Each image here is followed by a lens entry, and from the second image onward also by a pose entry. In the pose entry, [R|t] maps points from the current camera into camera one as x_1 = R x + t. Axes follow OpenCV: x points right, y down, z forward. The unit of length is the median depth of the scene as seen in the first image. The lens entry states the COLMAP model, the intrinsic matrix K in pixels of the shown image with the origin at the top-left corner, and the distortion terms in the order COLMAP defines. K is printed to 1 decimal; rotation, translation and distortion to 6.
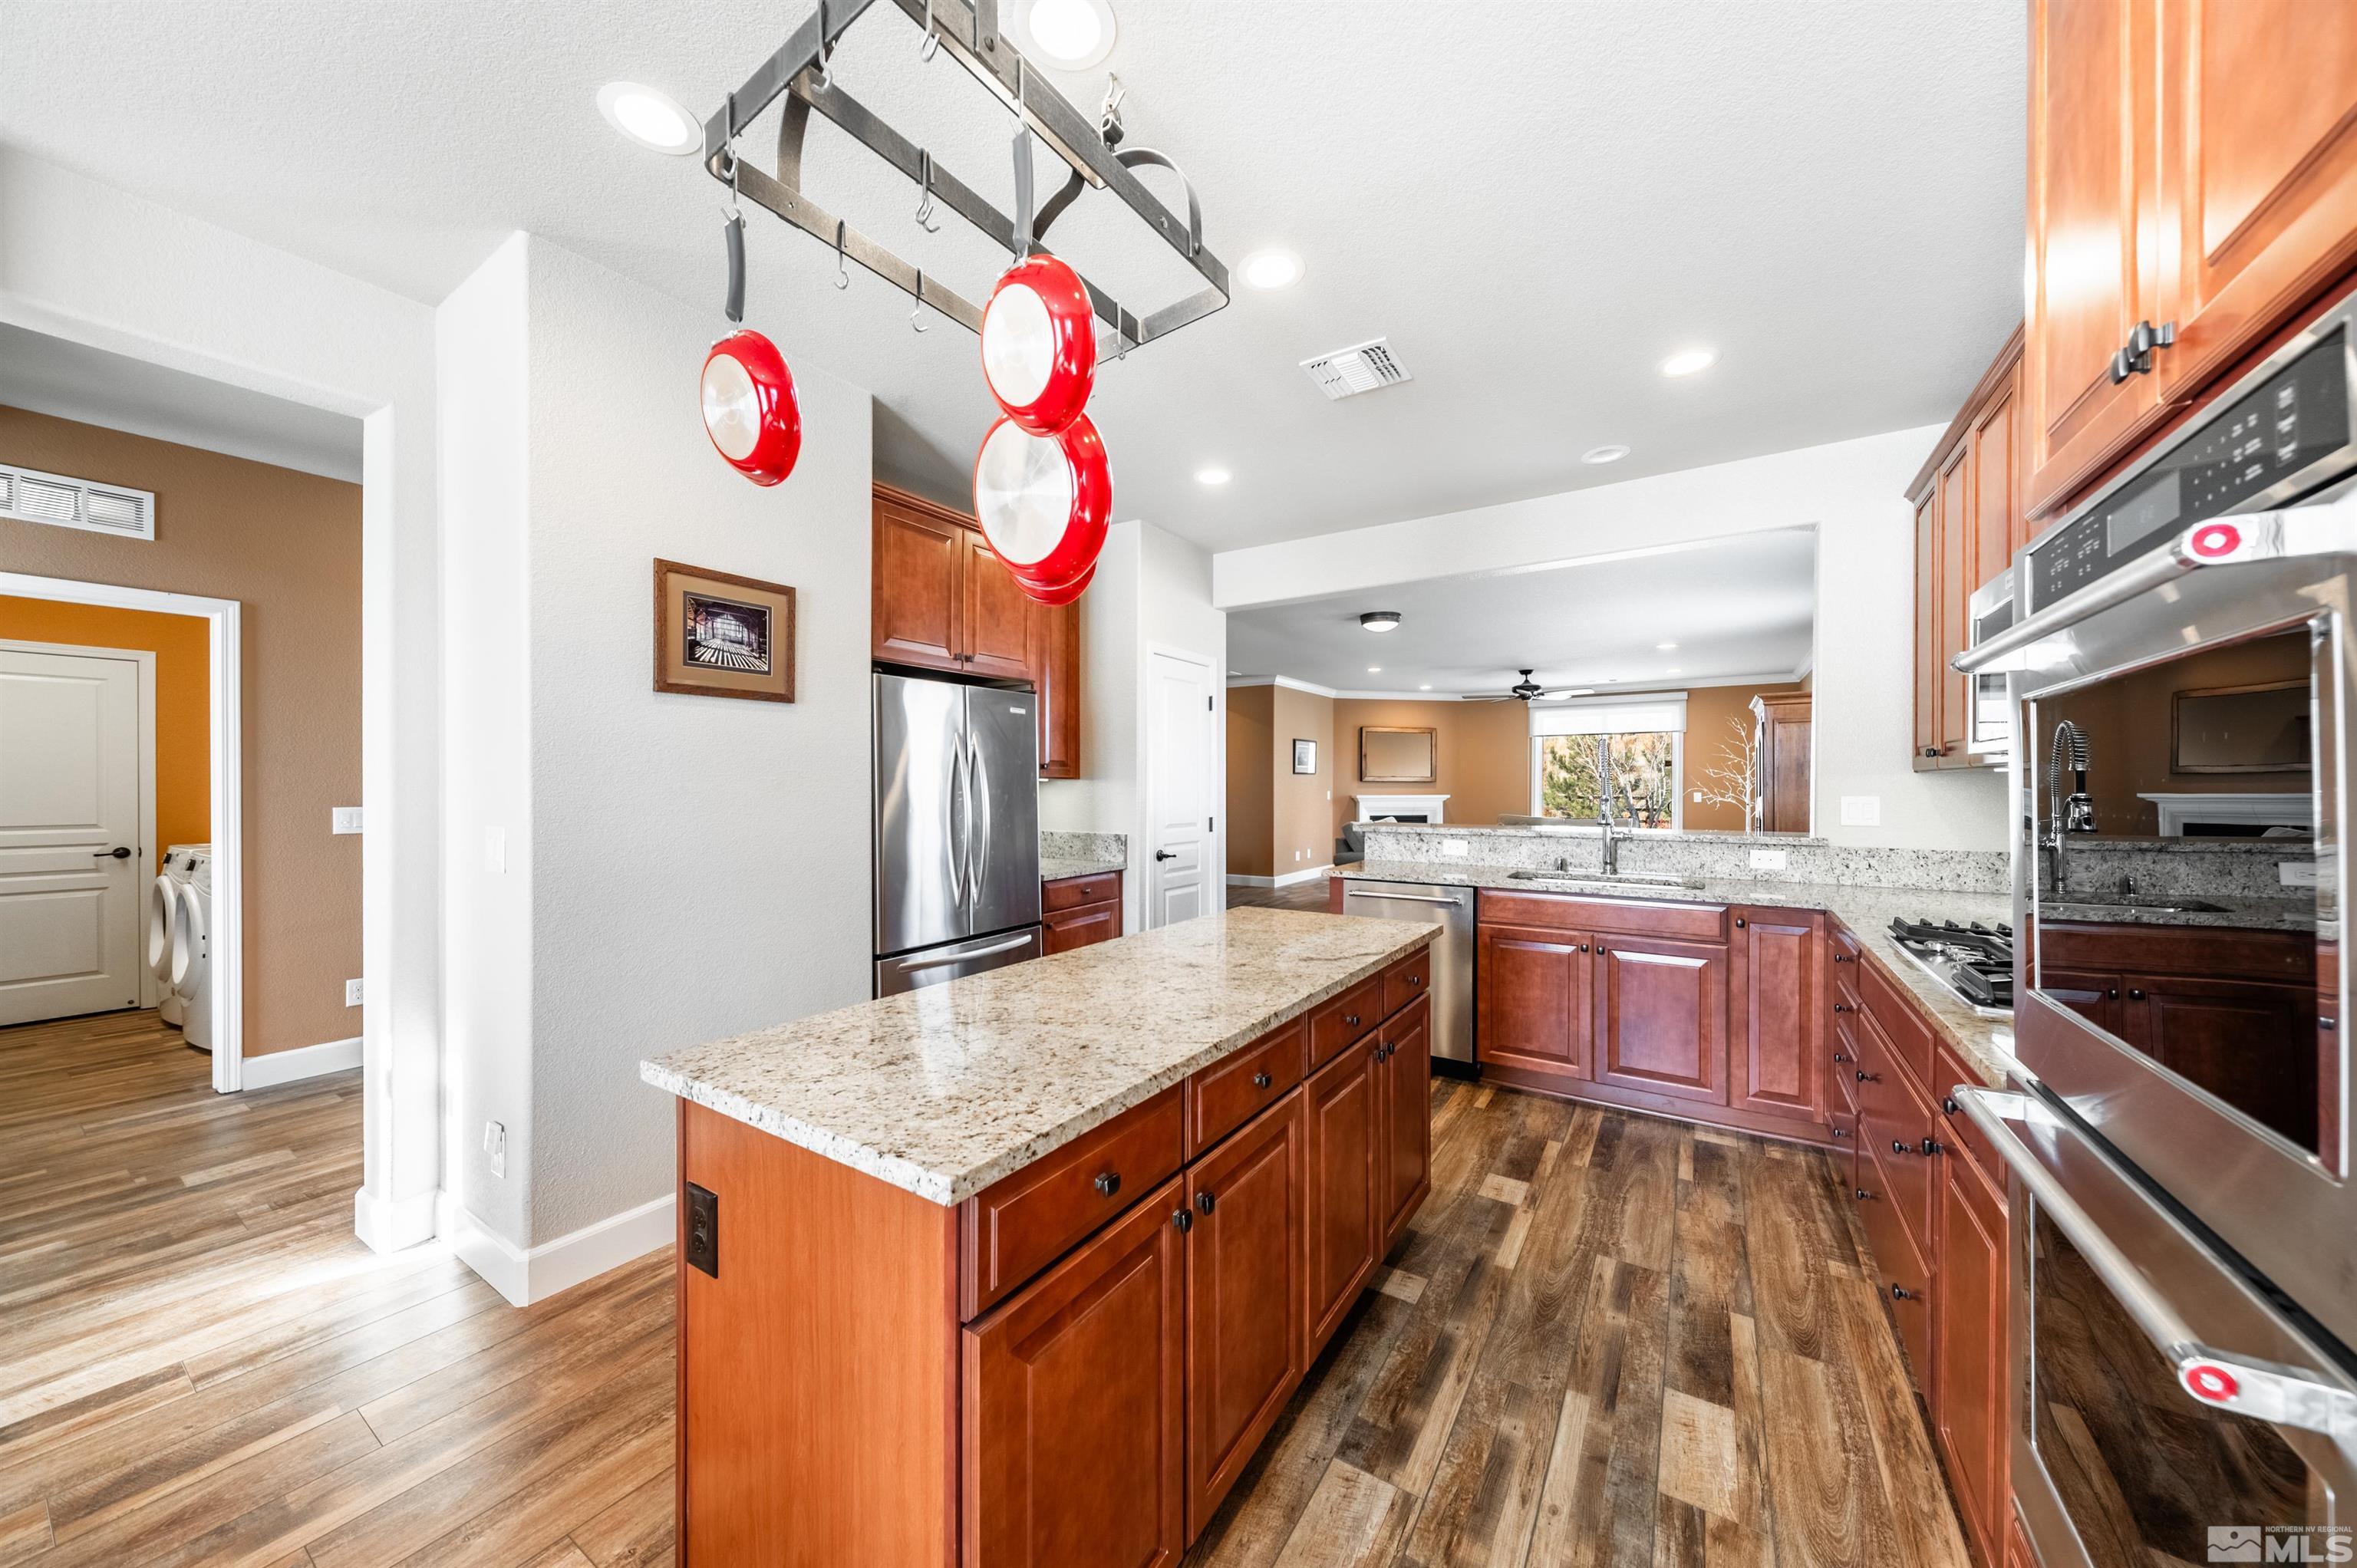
lens RADIAL K [[823.0, 0, 1168.8], [0, 823.0, 789.5], [0, 0, 1]] dist [0.006295, -0.001009]
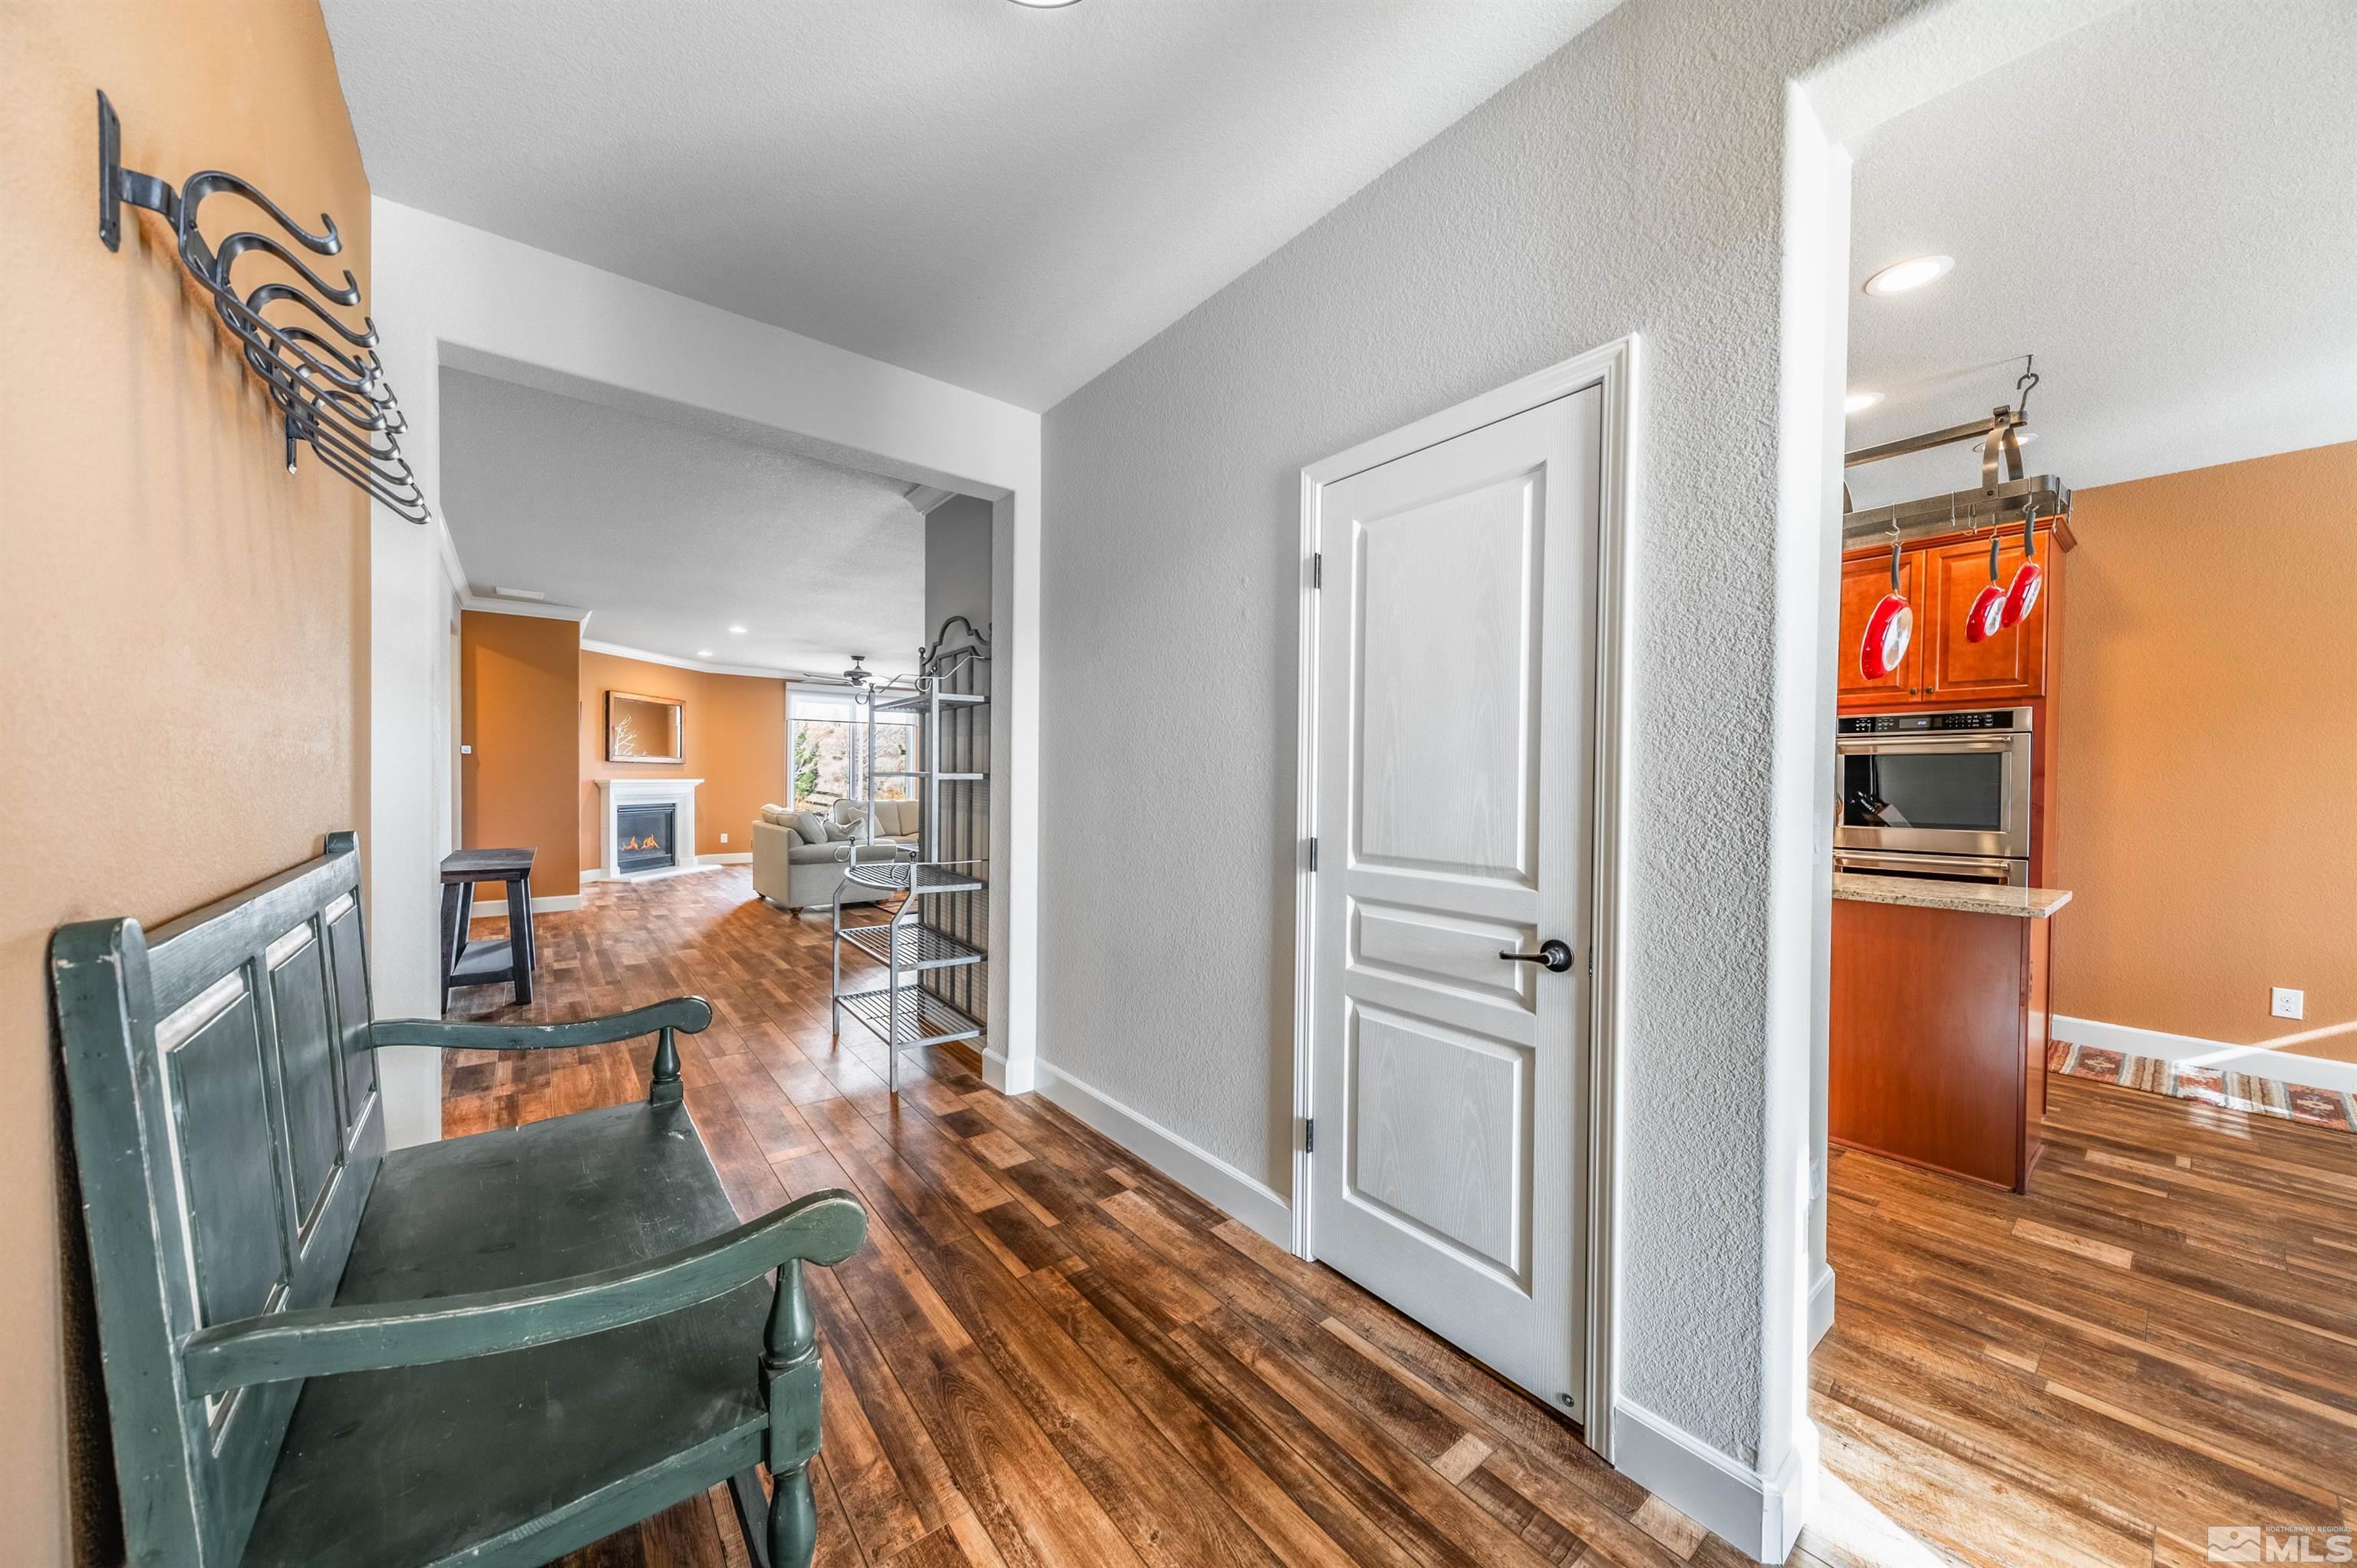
lens RADIAL K [[823.0, 0, 1174.2], [0, 823.0, 785.9], [0, 0, 1]] dist [0.006295, -0.001009]
pose [[0.308294, -0.007175, 0.951264, -0.419123], [-0.004312, 0.999951, 0.008939, 0.005113], [-0.951281, -0.006857, 0.308248, 0.313295]]
